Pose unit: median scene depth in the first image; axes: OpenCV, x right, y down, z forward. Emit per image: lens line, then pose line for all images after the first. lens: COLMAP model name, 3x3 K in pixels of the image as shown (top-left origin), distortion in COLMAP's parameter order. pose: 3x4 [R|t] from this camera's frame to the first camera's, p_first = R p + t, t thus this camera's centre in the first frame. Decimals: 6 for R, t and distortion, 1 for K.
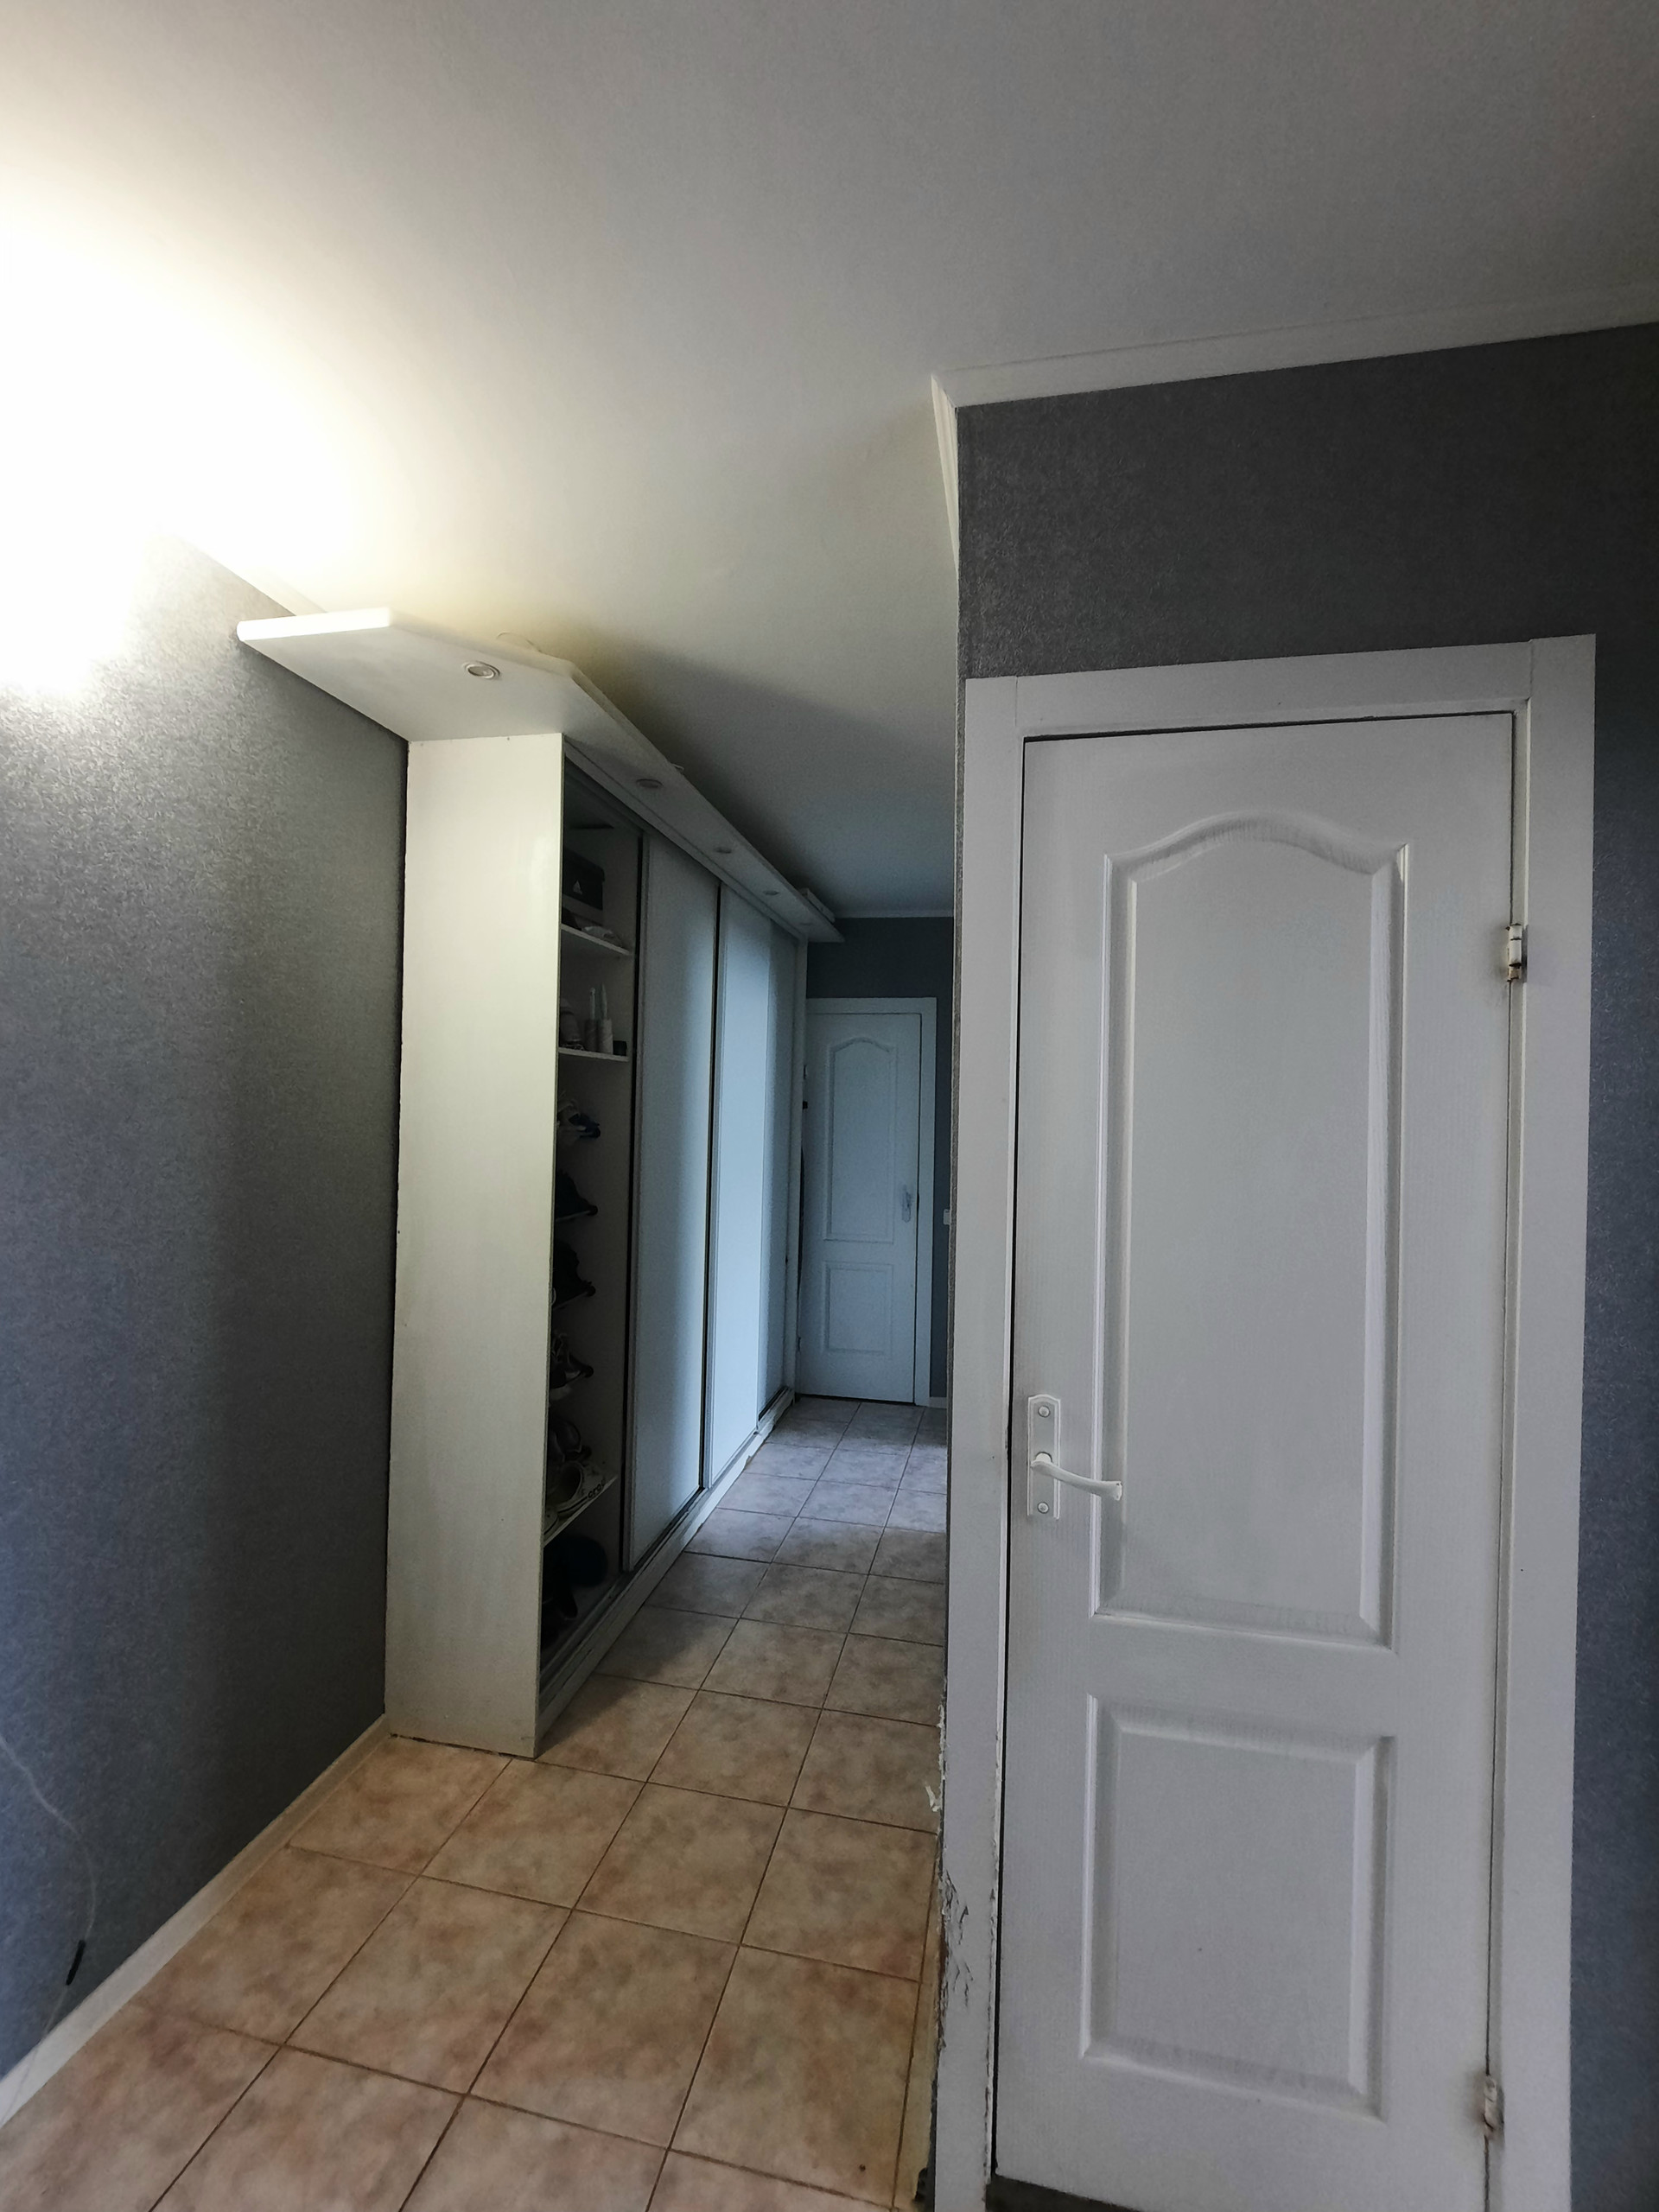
lens RADIAL K [[887.2, 0, 867.2], [0, 887.2, 1104.1], [0, 0, 1]] dist [-0.004444, 0.000502]
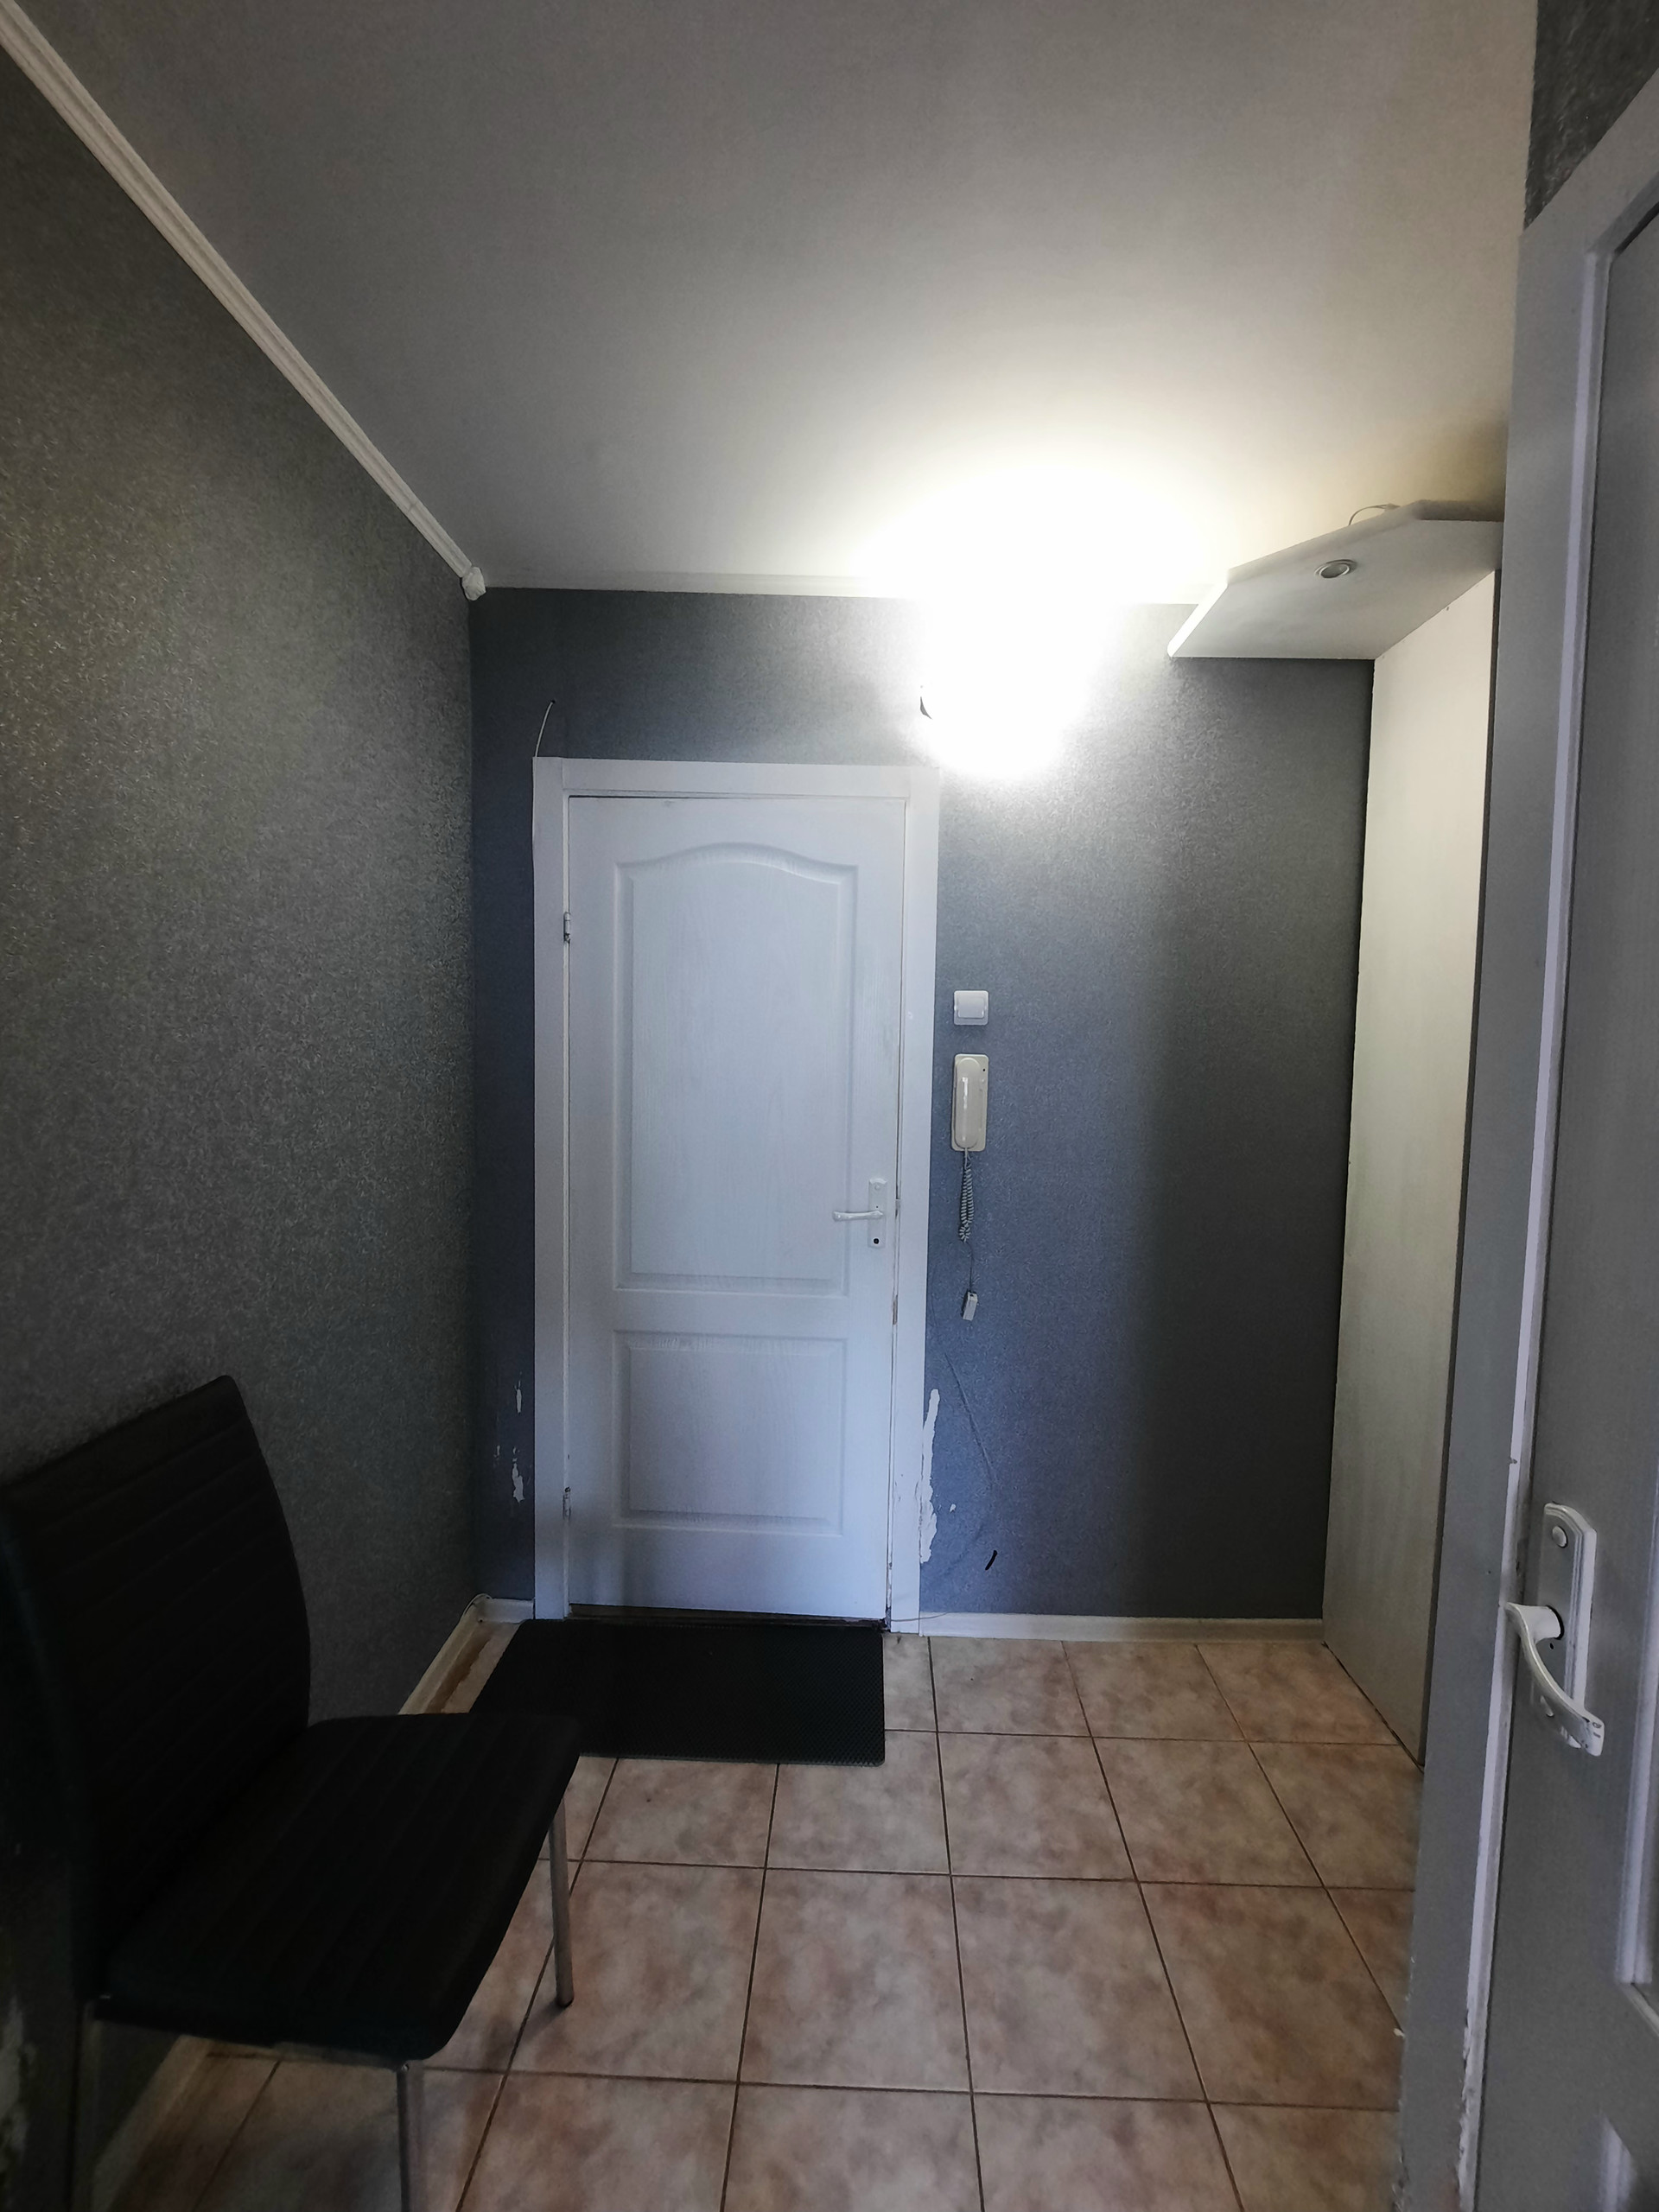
lens RADIAL K [[887.2, 0, 845.0], [0, 887.2, 1096.4], [0, 0, 1]] dist [-0.004444, 0.000502]
pose [[0.174980, 0.042604, -0.983650, 0.467451], [-0.006285, 0.999091, 0.042155, 0.040444], [0.984552, -0.001194, 0.175089, 0.343333]]
